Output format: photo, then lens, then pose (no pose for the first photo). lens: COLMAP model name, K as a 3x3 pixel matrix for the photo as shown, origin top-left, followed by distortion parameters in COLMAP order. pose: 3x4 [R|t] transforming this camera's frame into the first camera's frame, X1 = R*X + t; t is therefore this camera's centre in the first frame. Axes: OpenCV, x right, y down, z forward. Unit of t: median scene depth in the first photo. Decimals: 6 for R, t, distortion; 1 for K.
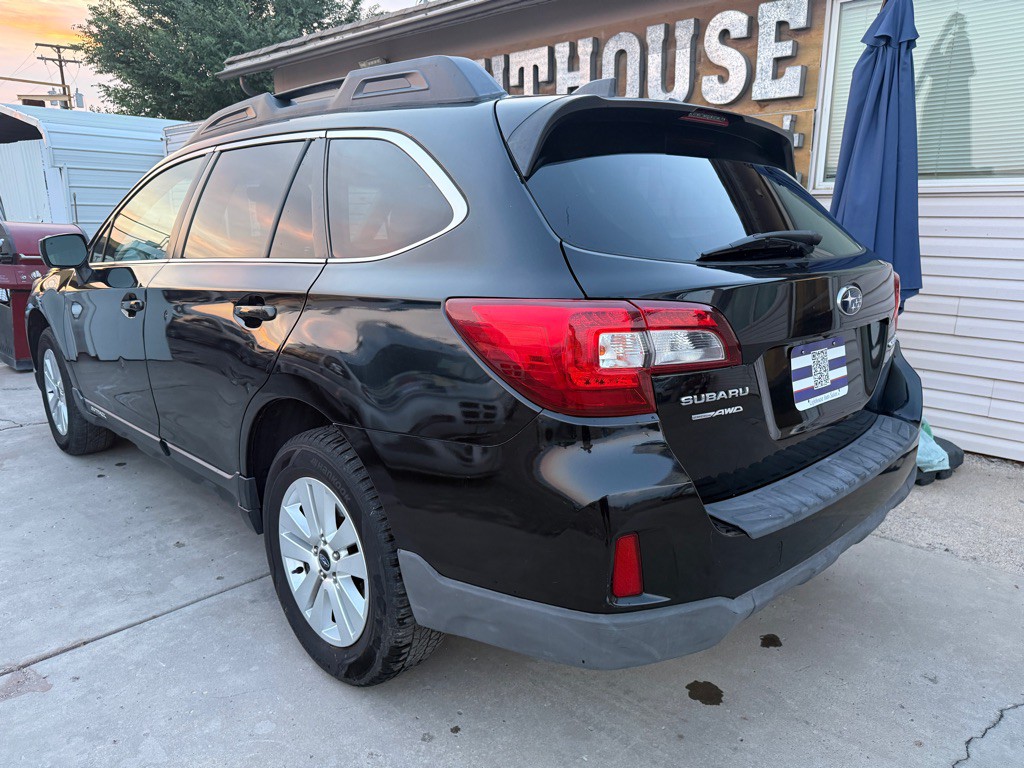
lens RADIAL K [[719.3, 0, 507.6], [0, 719.3, 383.5], [0, 0, 1]] dist [0.104645, -0.163969]
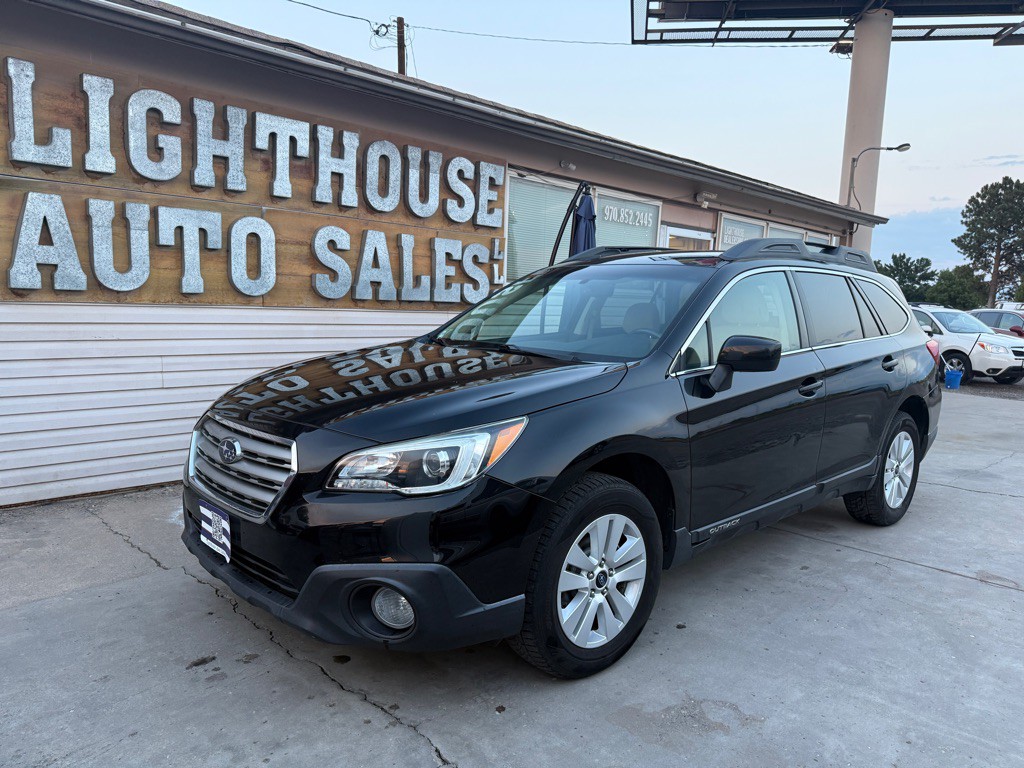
lens RADIAL K [[728.1, 0, 522.5], [0, 728.1, 387.6], [0, 0, 1]] dist [0.001583, -0.006789]
pose [[0.013555, -0.120663, 0.992601, -1.750312], [0.196119, 0.973731, 0.115691, -0.343184], [-0.980486, 0.193100, 0.036864, 1.433996]]
